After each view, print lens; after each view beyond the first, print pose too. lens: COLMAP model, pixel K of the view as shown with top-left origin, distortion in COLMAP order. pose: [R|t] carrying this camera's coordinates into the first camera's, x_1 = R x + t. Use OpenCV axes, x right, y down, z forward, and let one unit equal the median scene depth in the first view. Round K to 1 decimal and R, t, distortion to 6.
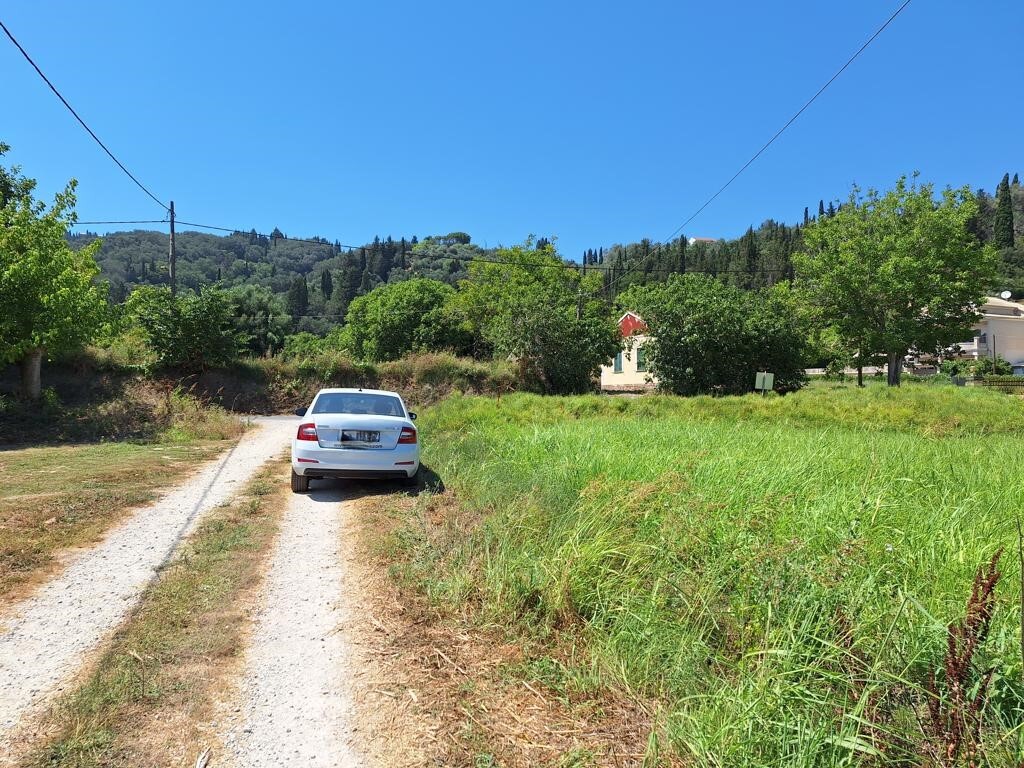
lens RADIAL K [[698.2, 0, 506.7], [0, 698.2, 384.8], [0, 0, 1]] dist [0.038167, -0.001329]
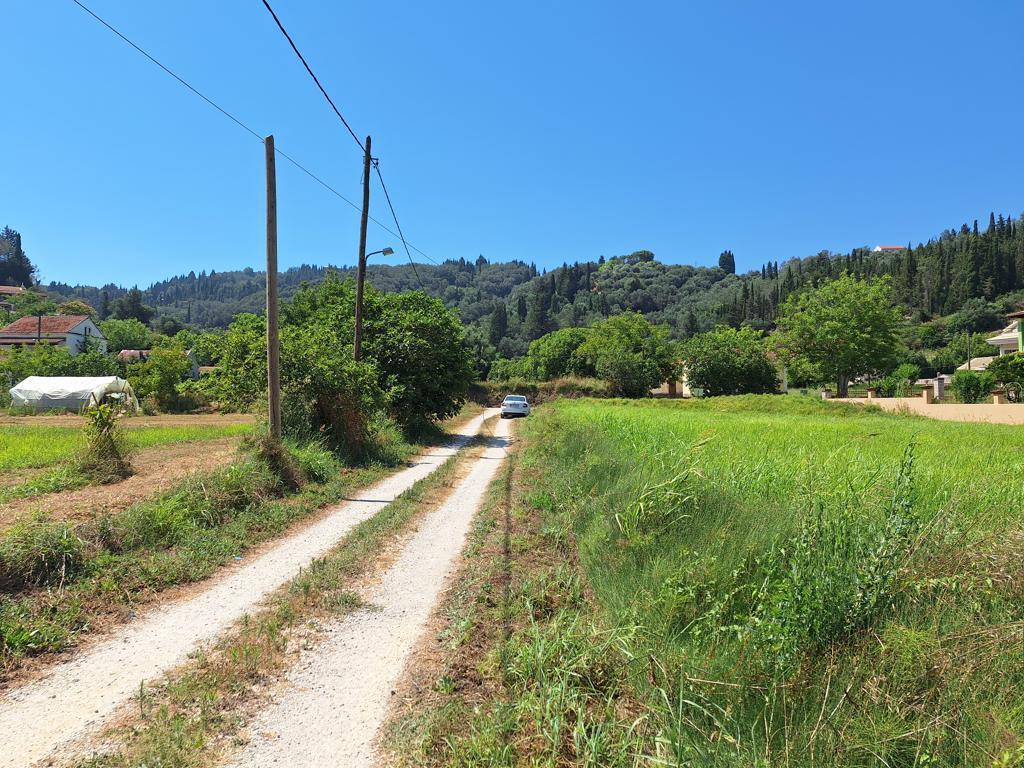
lens RADIAL K [[698.2, 0, 511.5], [0, 698.2, 384.7], [0, 0, 1]] dist [0.038167, -0.001329]
pose [[0.963557, -0.003778, -0.267478, 0.032411], [0.000523, 0.999925, -0.012242, -0.000232], [0.267504, 0.011656, 0.963486, -0.111105]]
